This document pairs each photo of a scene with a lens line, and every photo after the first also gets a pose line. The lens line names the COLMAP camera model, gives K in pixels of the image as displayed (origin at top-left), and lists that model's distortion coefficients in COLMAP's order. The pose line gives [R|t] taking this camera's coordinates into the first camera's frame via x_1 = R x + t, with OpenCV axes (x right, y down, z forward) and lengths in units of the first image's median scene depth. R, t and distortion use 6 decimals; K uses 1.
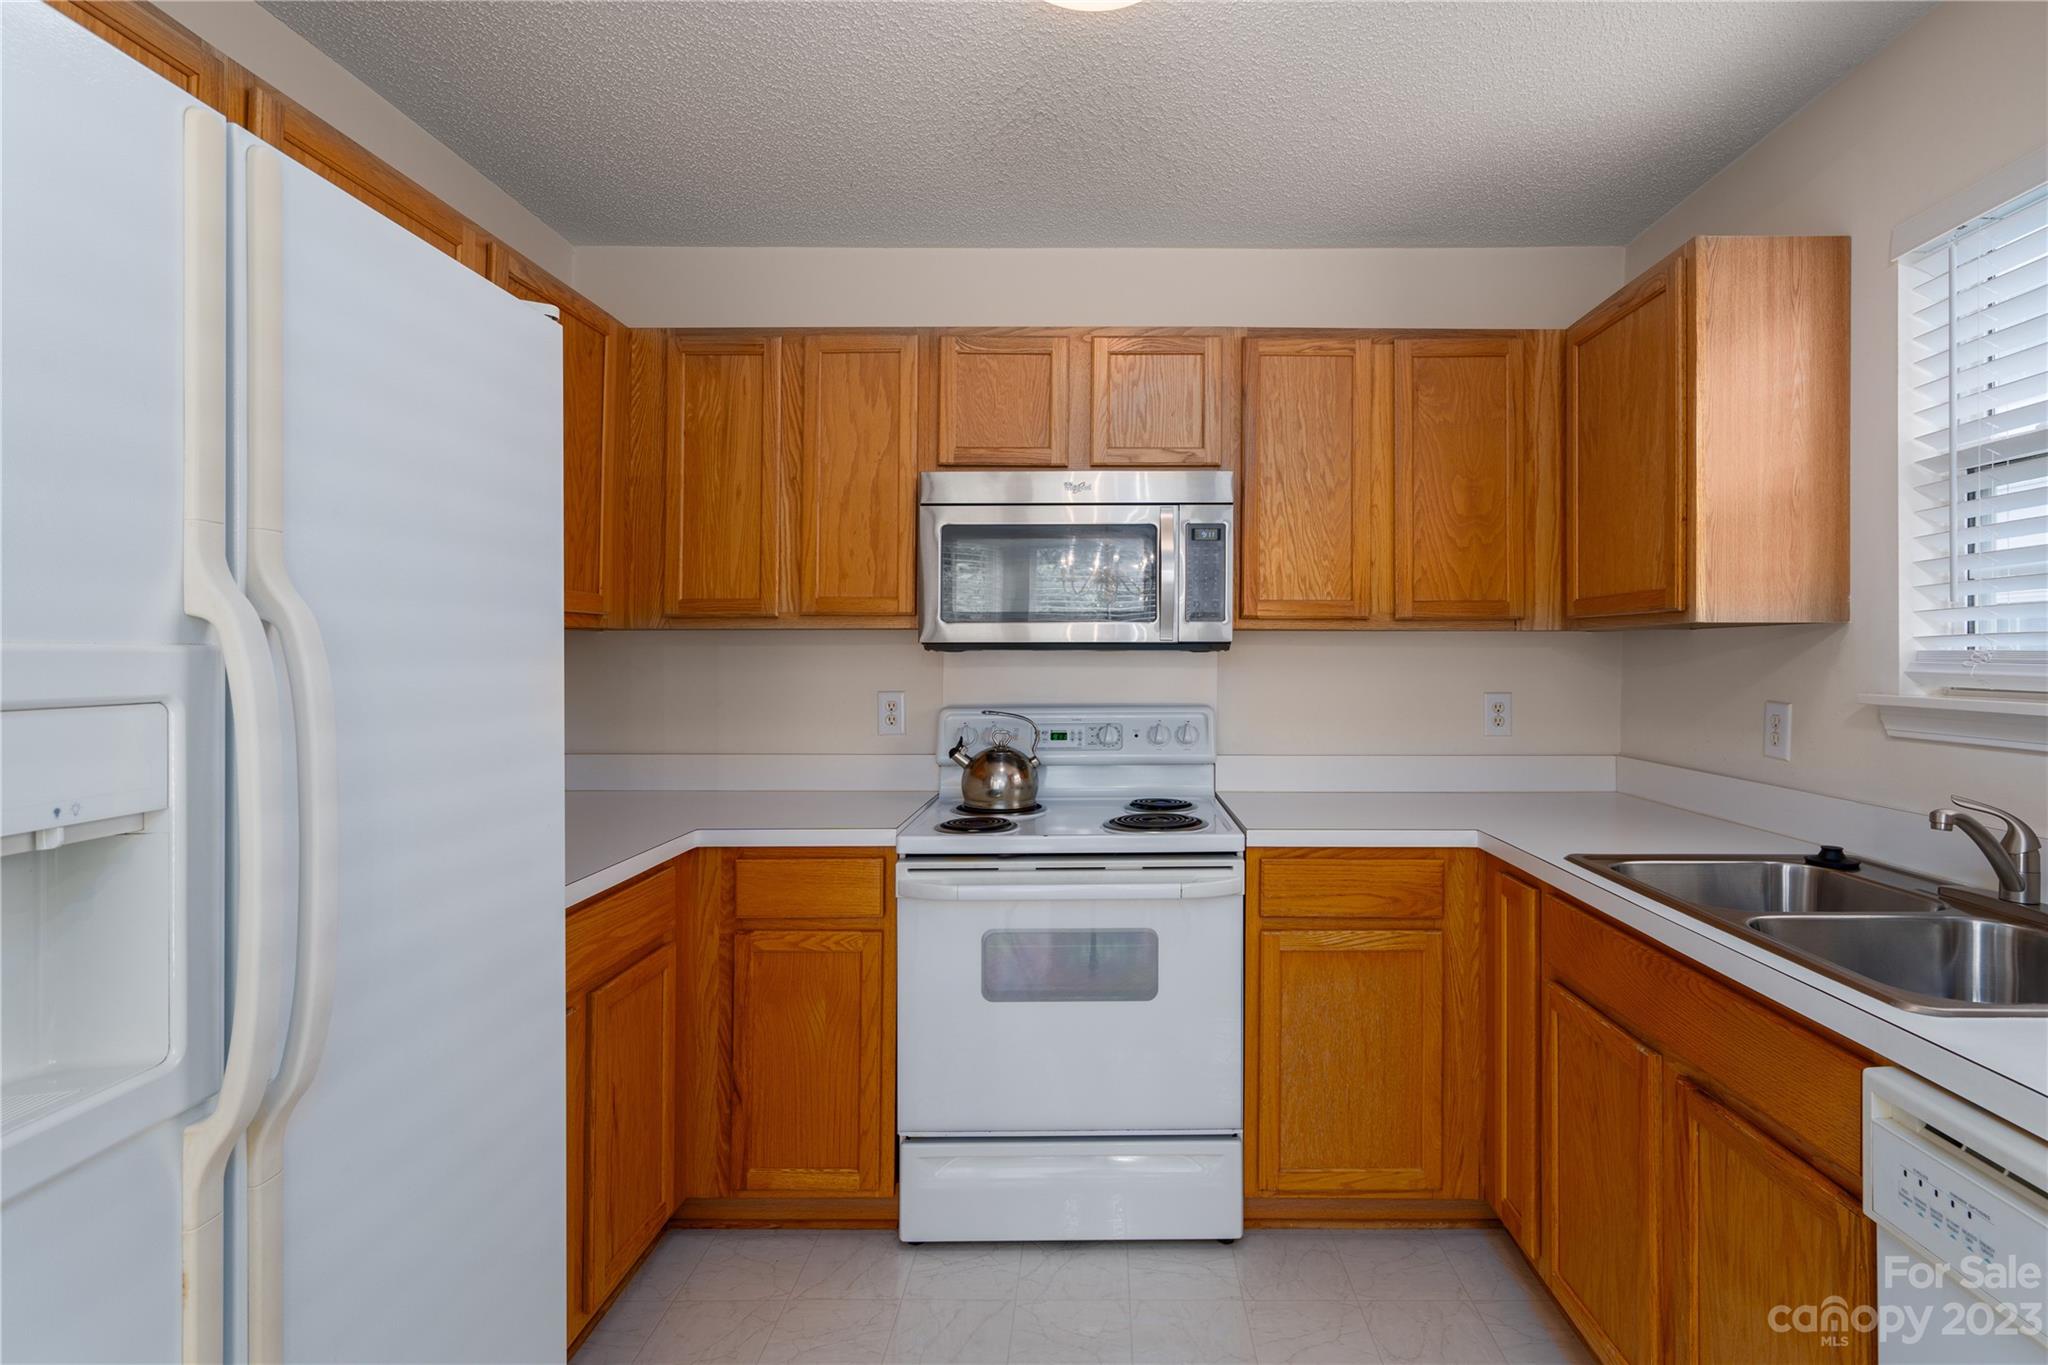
lens RADIAL K [[1021.1, 0, 1026.4], [0, 1021.1, 654.8], [0, 0, 1]] dist [0.000000, -0.000355]
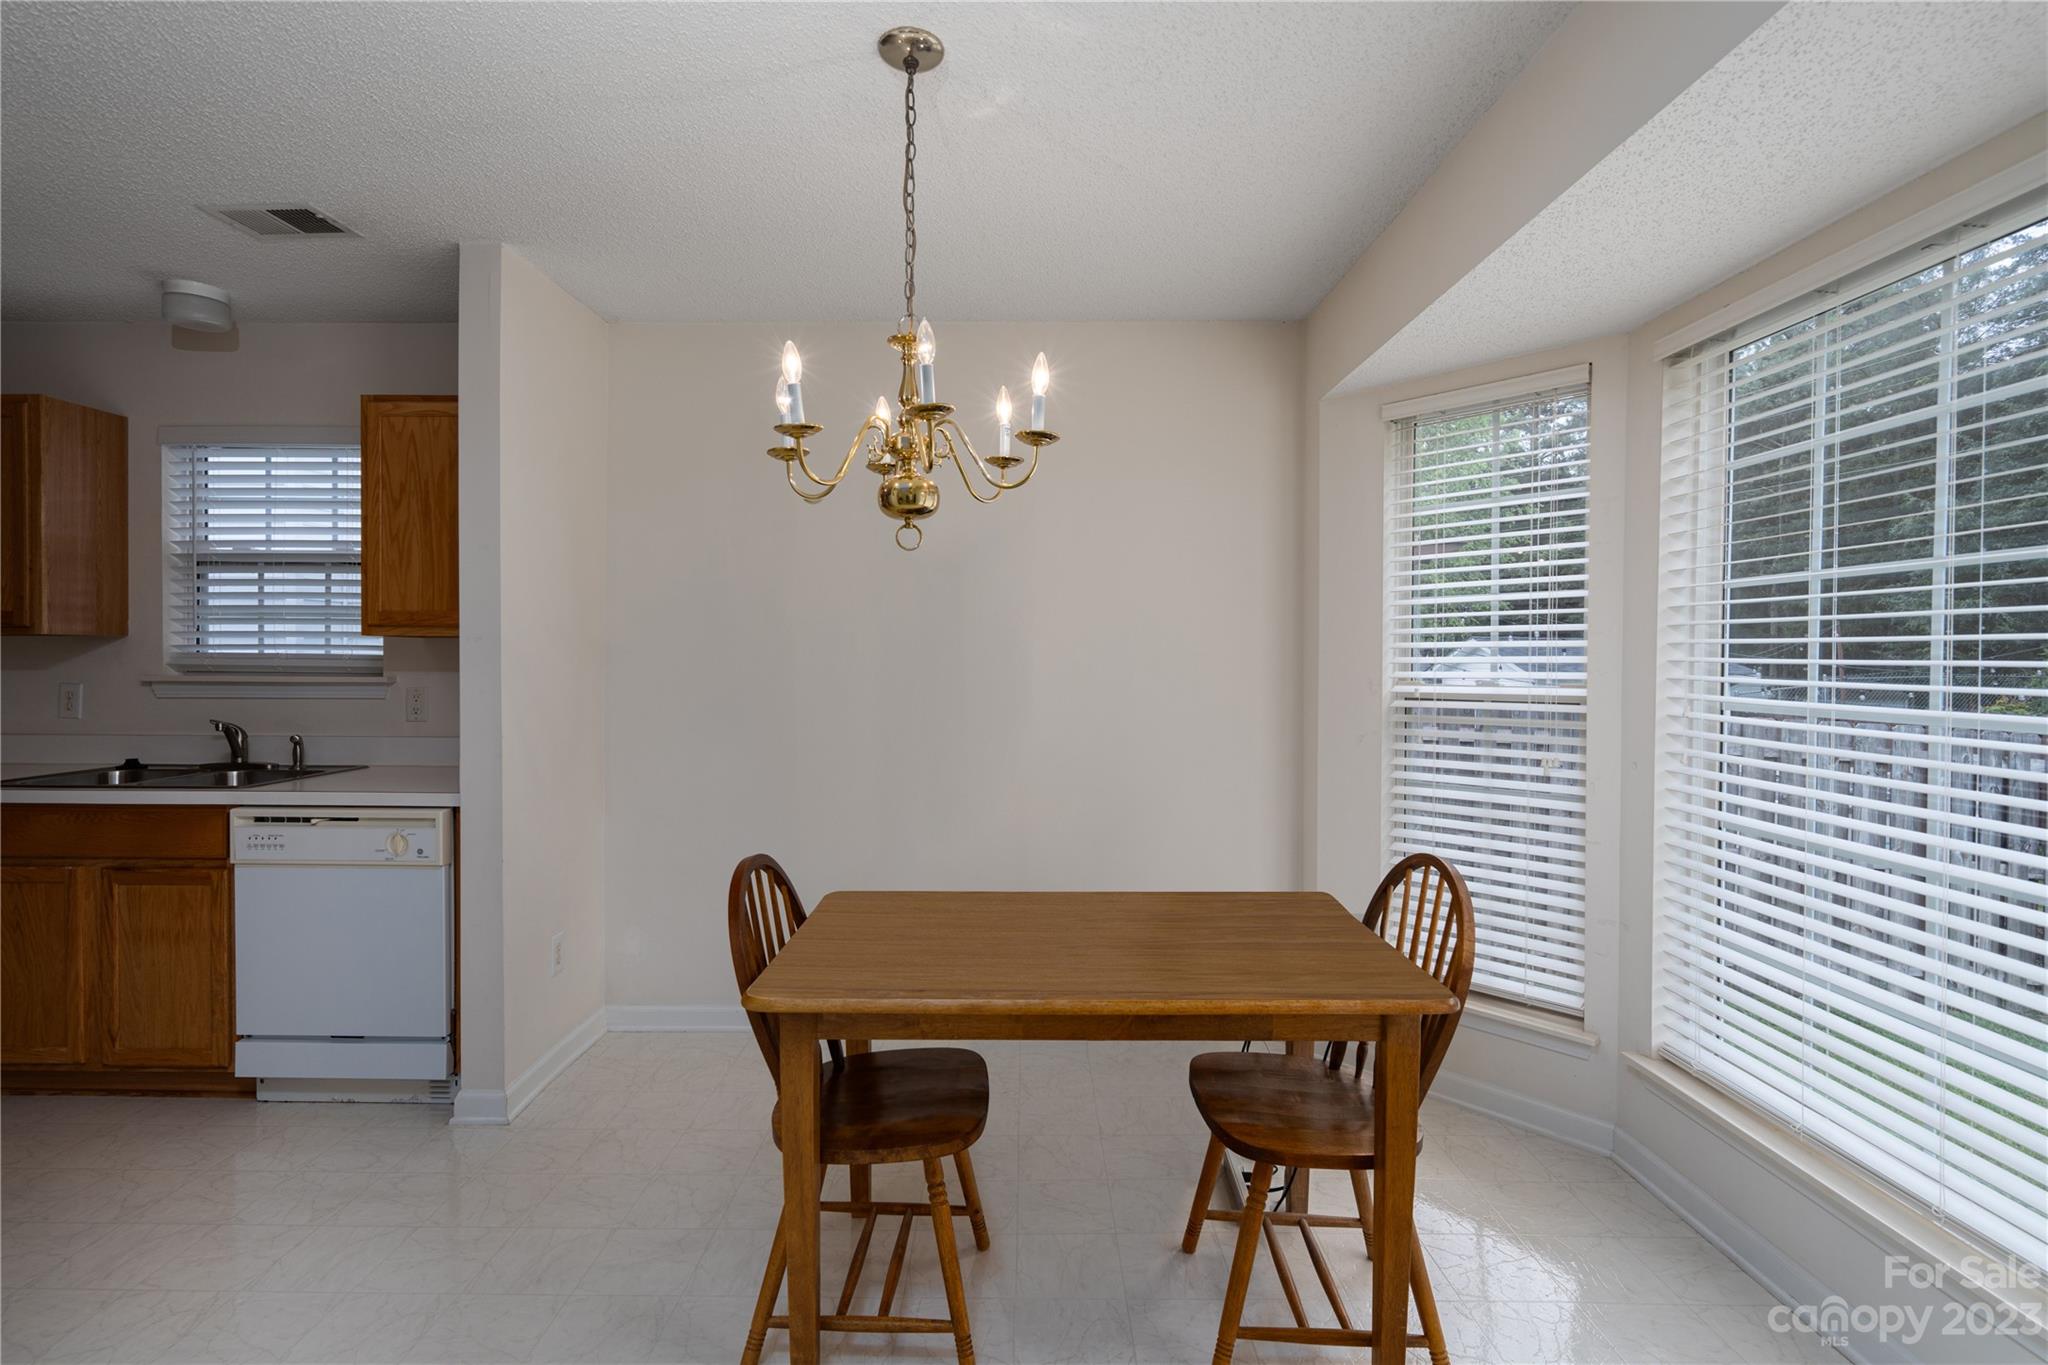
lens RADIAL K [[1021.1, 0, 1026.4], [0, 1021.1, 654.8], [0, 0, 1]] dist [0.000000, -0.000355]
pose [[0.006772, 0.000793, 0.999977, -1.053670], [-0.013138, 0.999913, -0.000704, -0.021418], [-0.999891, -0.013133, 0.006782, -0.634525]]
